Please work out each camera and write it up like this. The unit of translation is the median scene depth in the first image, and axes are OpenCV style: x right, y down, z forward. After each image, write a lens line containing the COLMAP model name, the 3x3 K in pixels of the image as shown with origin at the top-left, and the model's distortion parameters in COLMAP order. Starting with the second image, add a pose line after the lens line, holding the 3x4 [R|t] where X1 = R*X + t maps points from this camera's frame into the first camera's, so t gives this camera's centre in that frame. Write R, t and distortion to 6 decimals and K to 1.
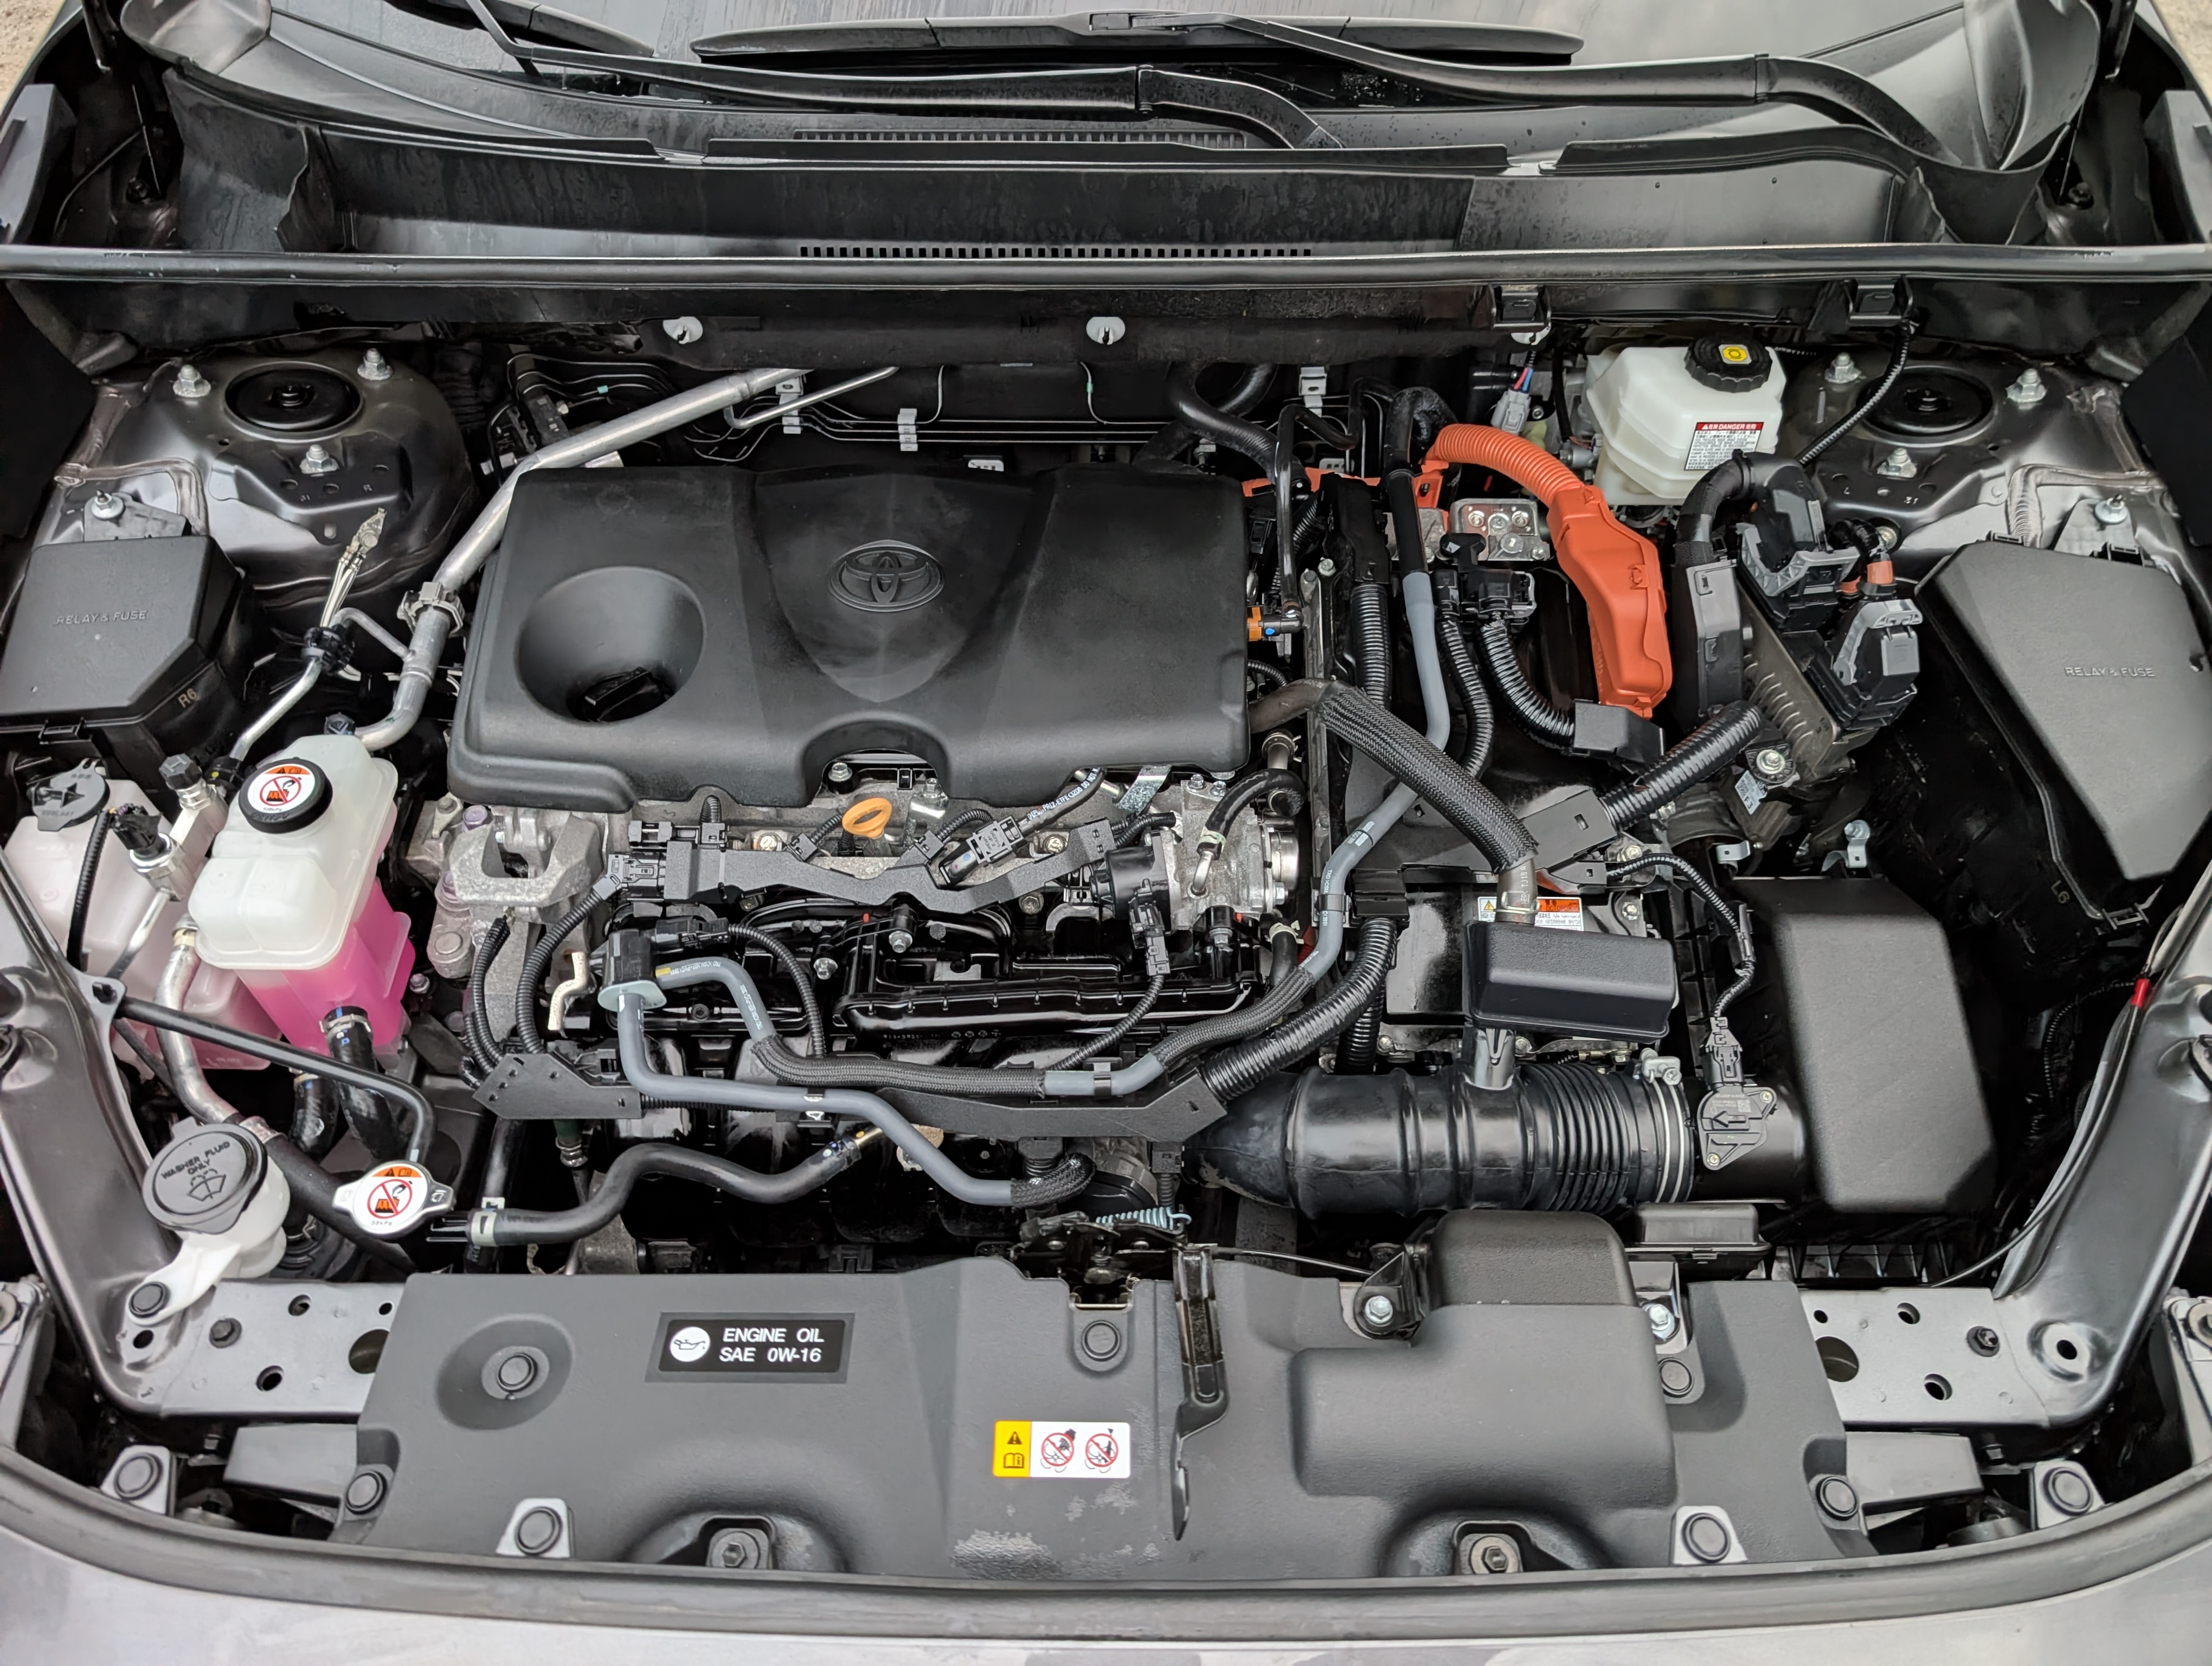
lens RADIAL K [[1606.8, 0, 1092.0], [0, 1606.8, 847.0], [0, 0, 1]] dist [0.017571, -0.011119]
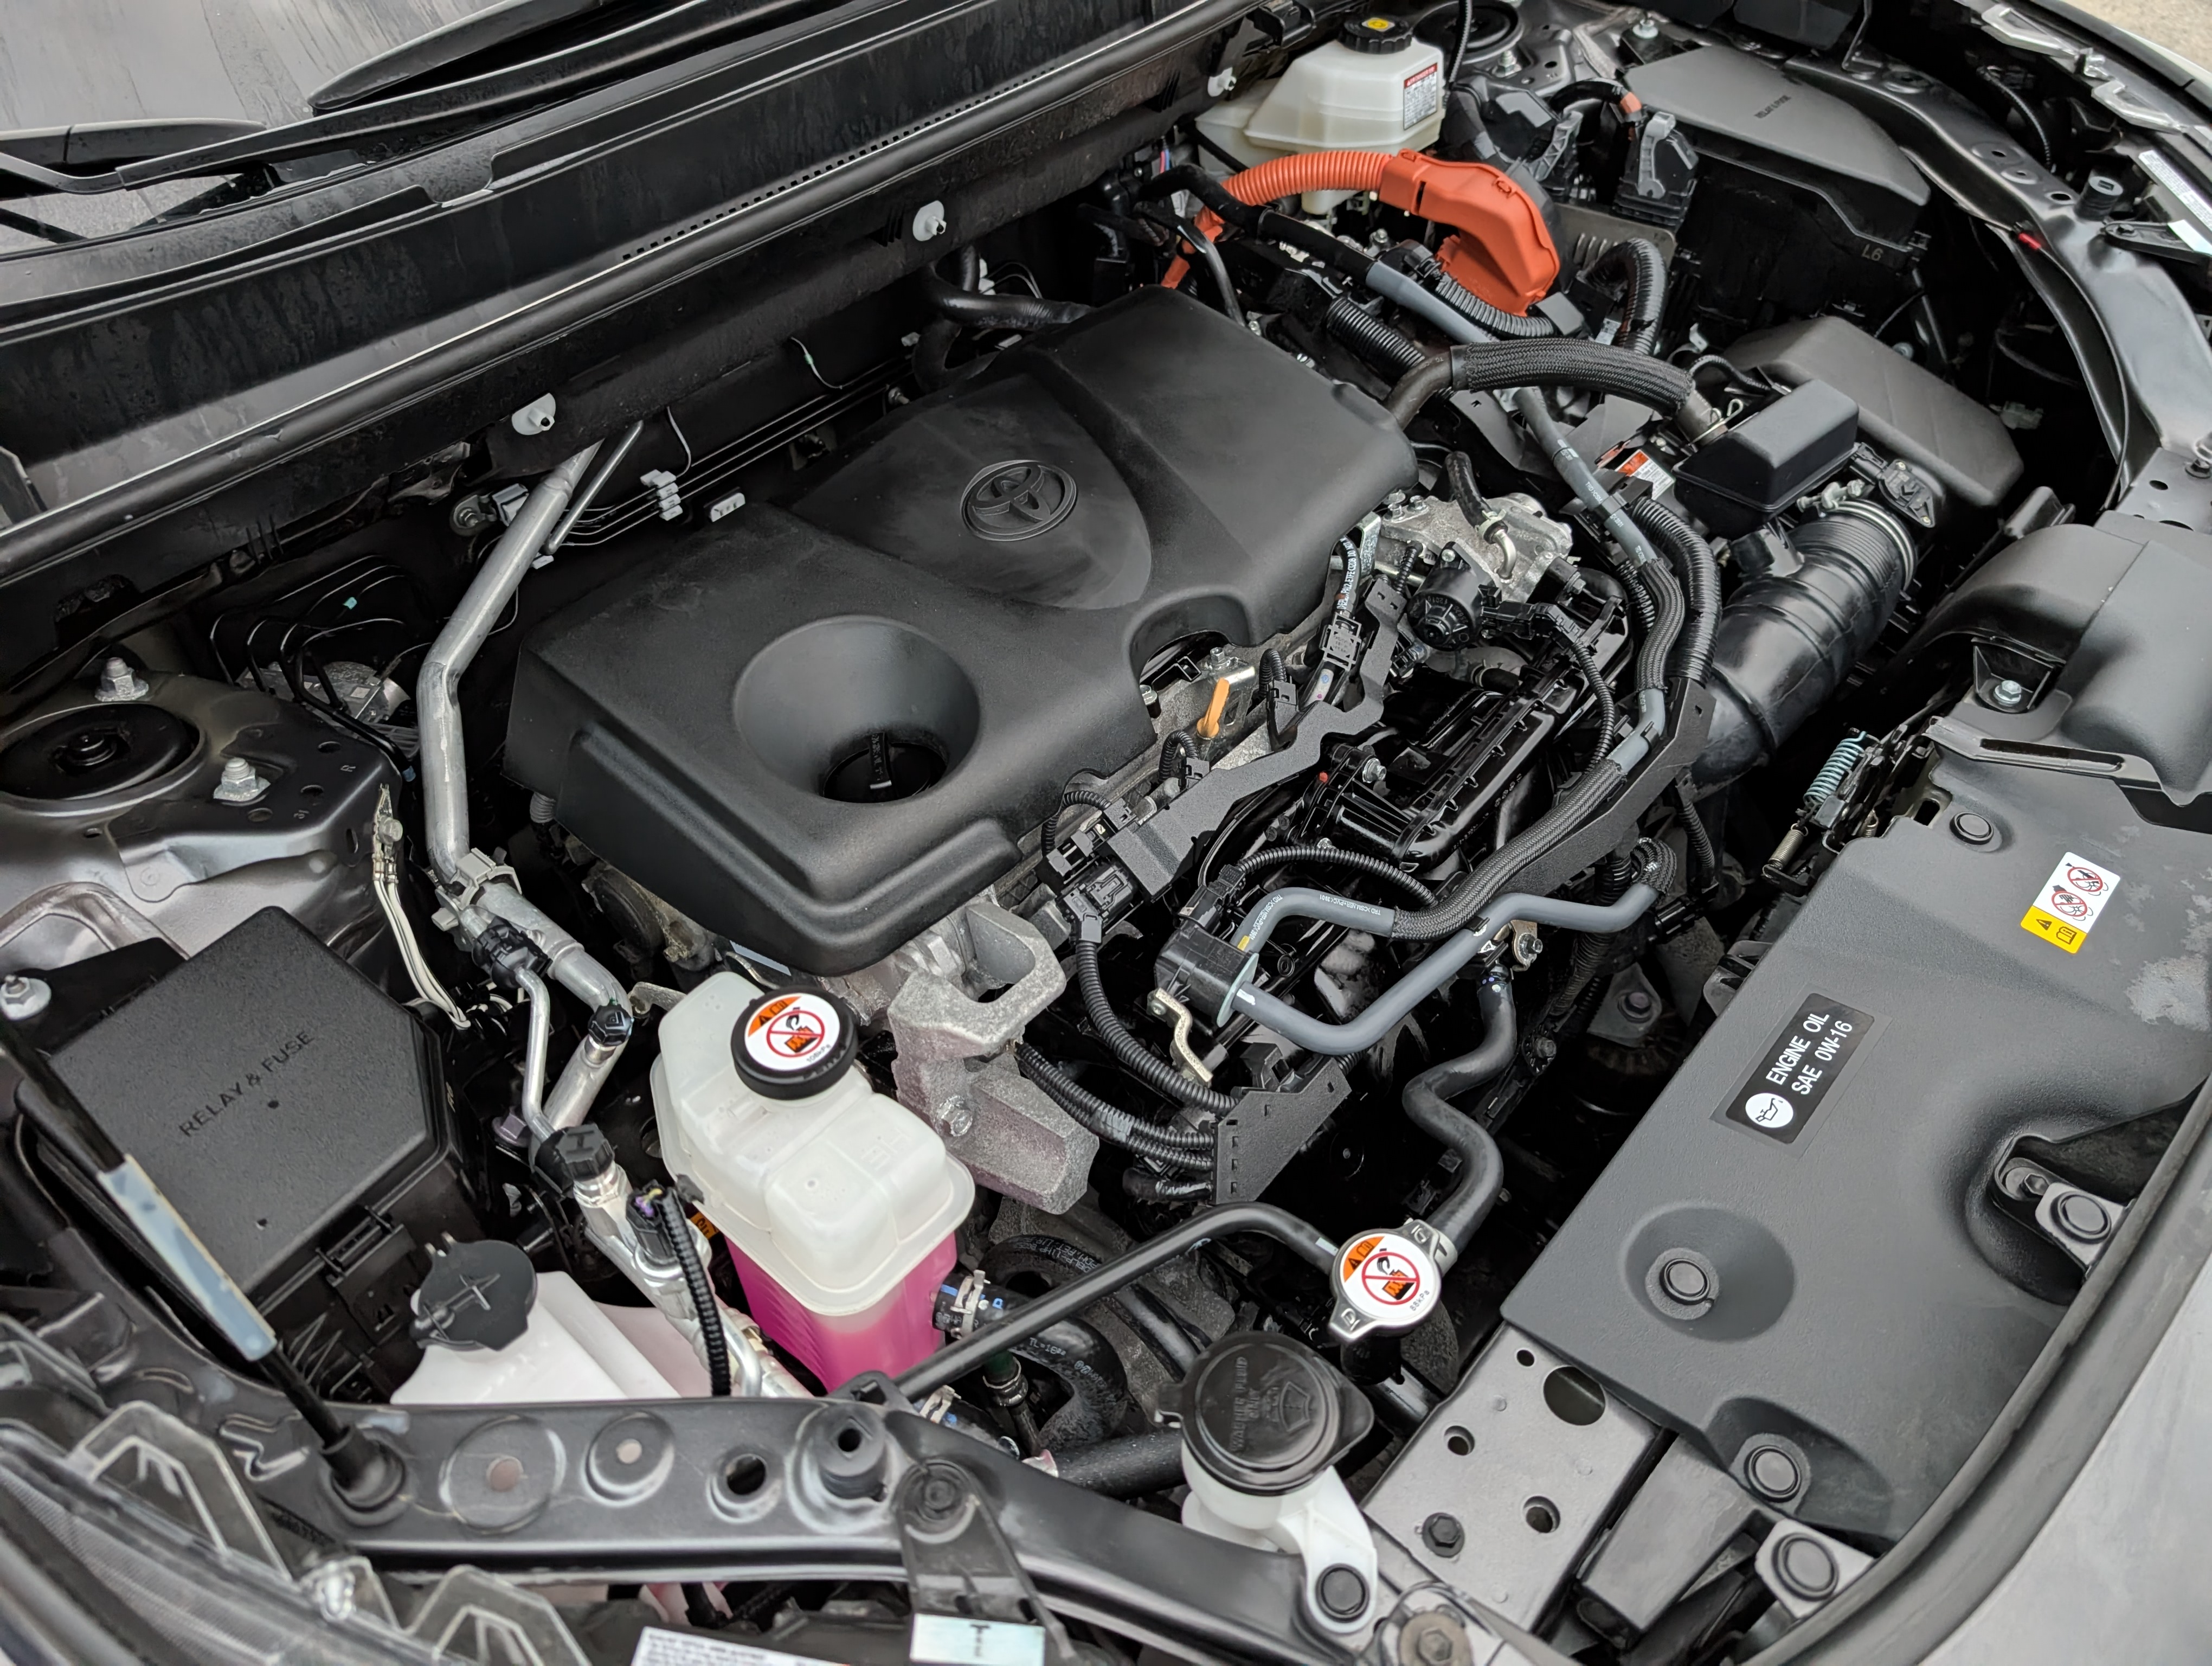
lens RADIAL K [[1606.8, 0, 1116.5], [0, 1606.8, 806.7], [0, 0, 1]] dist [0.017571, -0.011119]
pose [[0.652733, -0.542649, 0.528651, -0.650082], [0.595553, 0.798843, 0.084658, -0.079796], [-0.468248, 0.259580, 0.844607, 0.299178]]
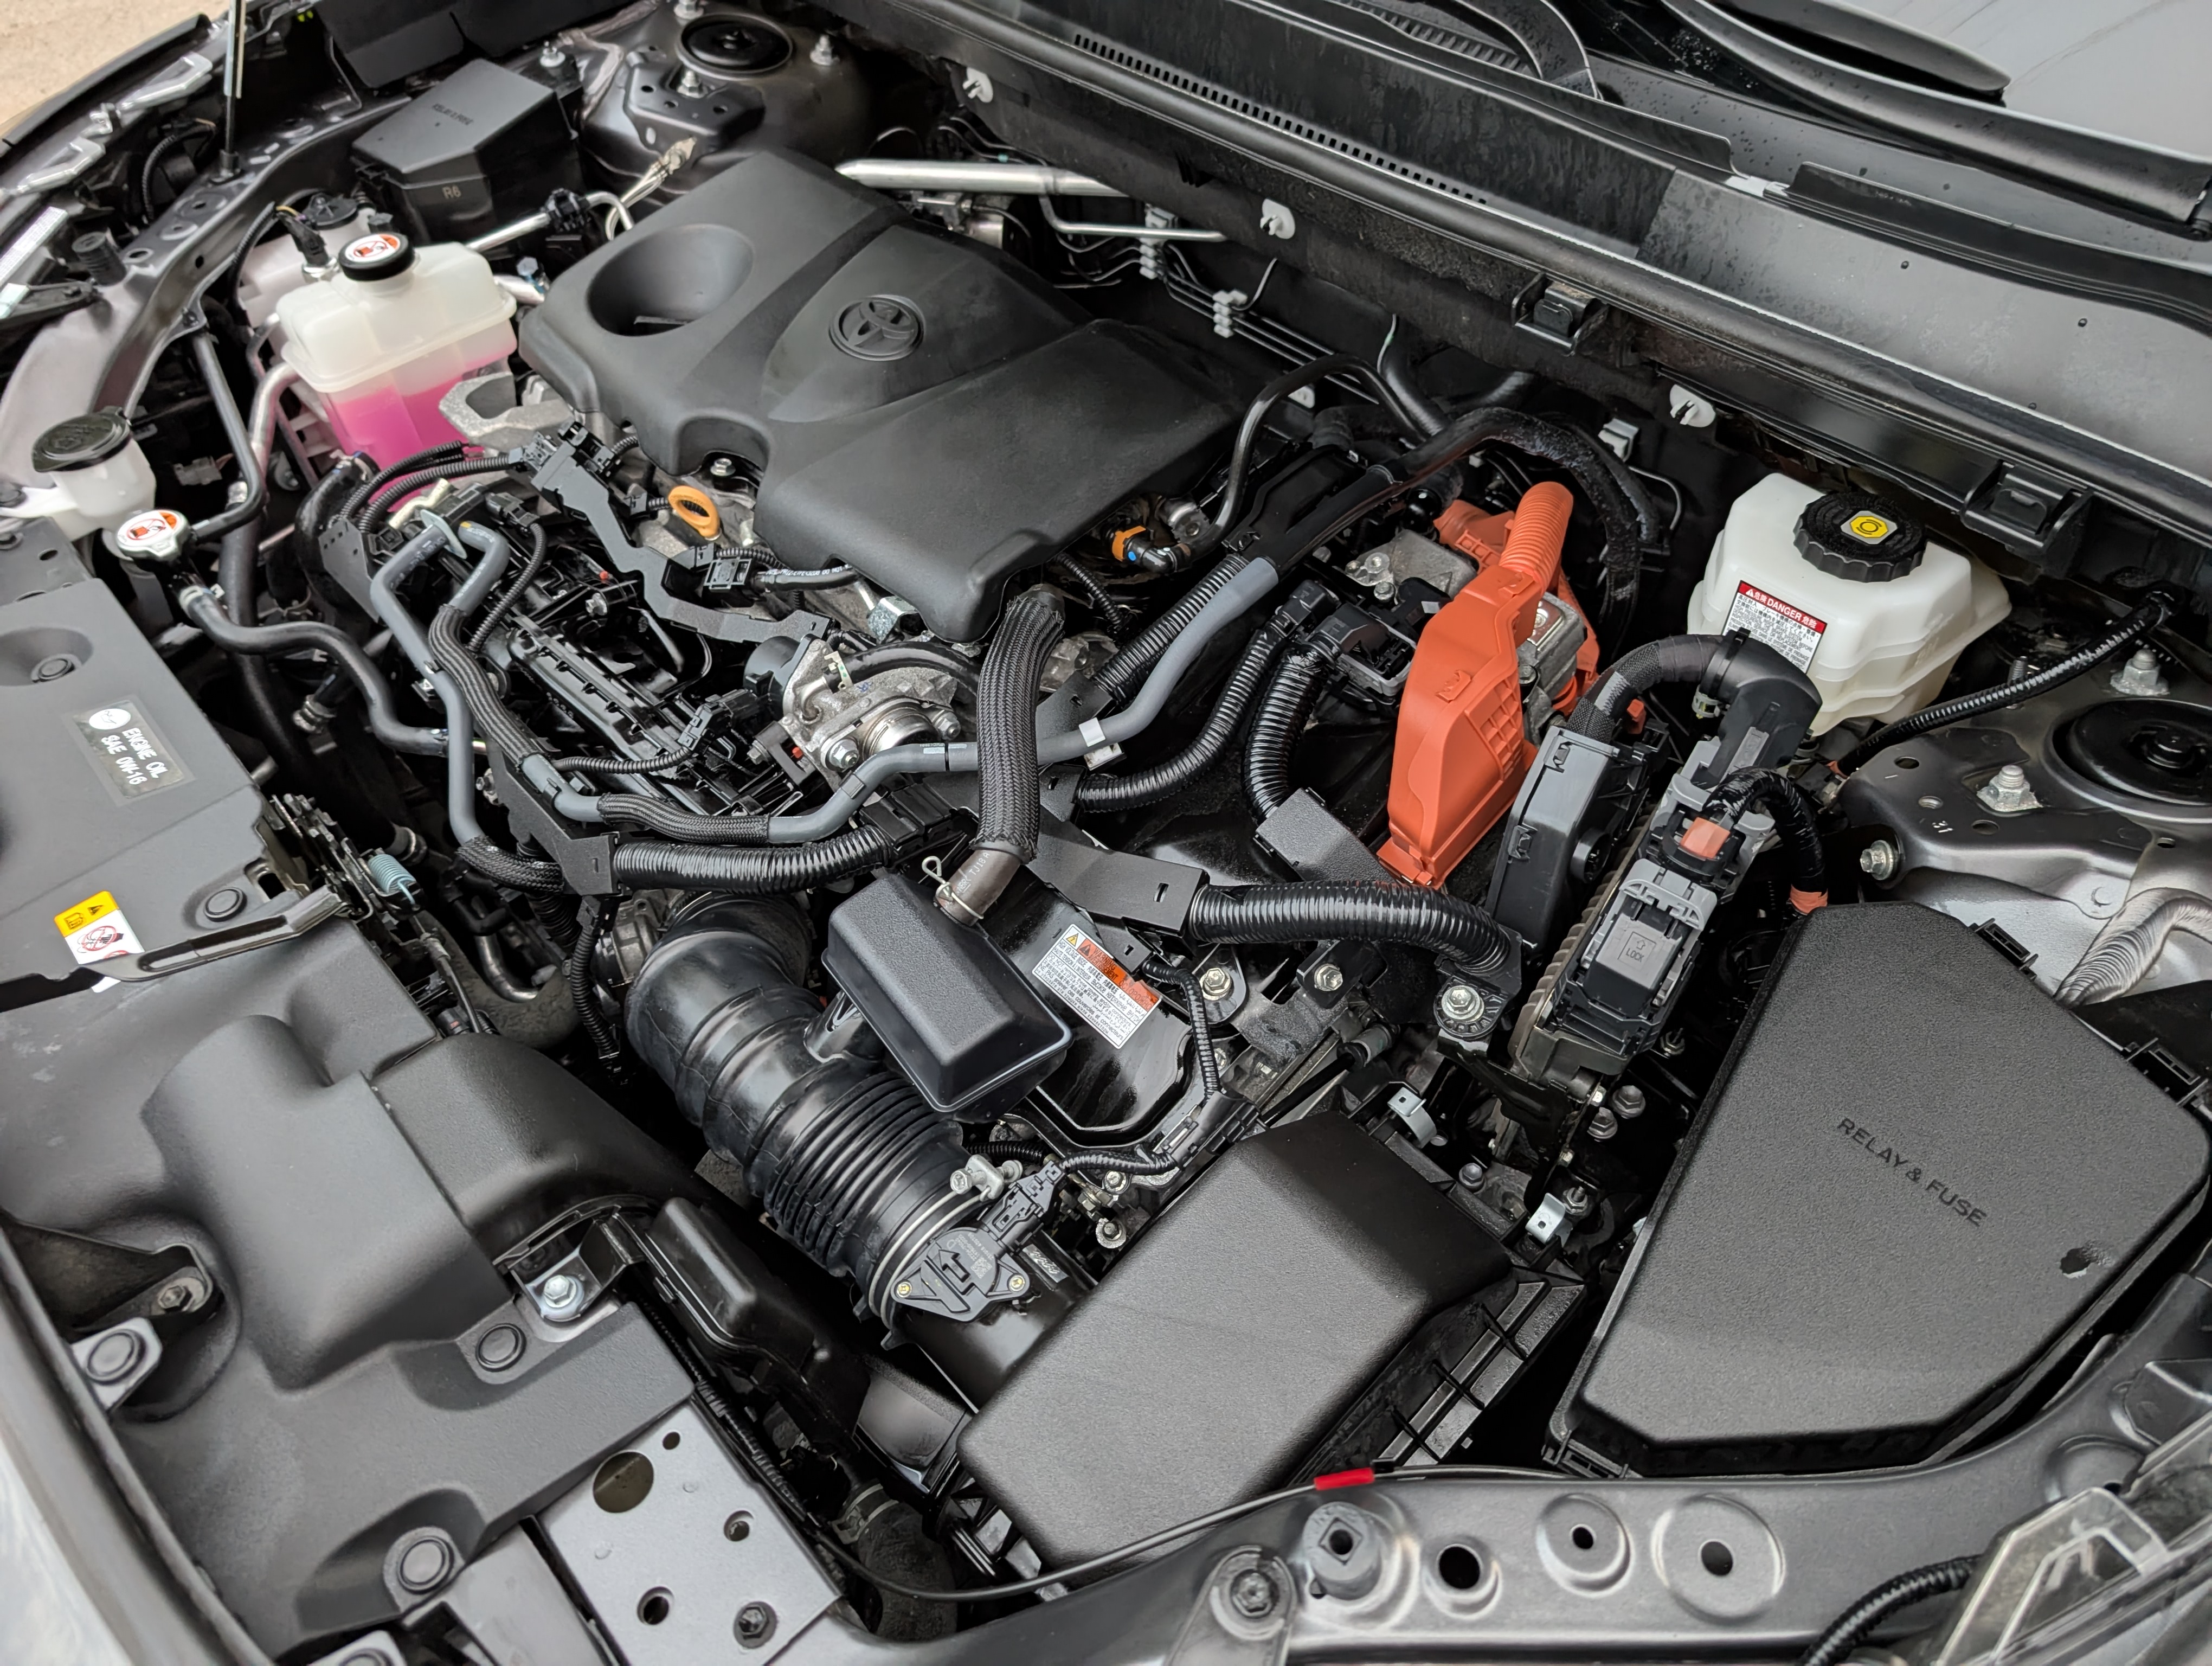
lens RADIAL K [[1606.8, 0, 1101.2], [0, 1606.8, 833.2], [0, 0, 1]] dist [0.017571, -0.011119]
pose [[0.663139, 0.526564, -0.531955, 0.654043], [-0.553307, 0.823487, 0.125384, -0.115369], [0.504081, 0.211187, 0.837438, 0.322914]]
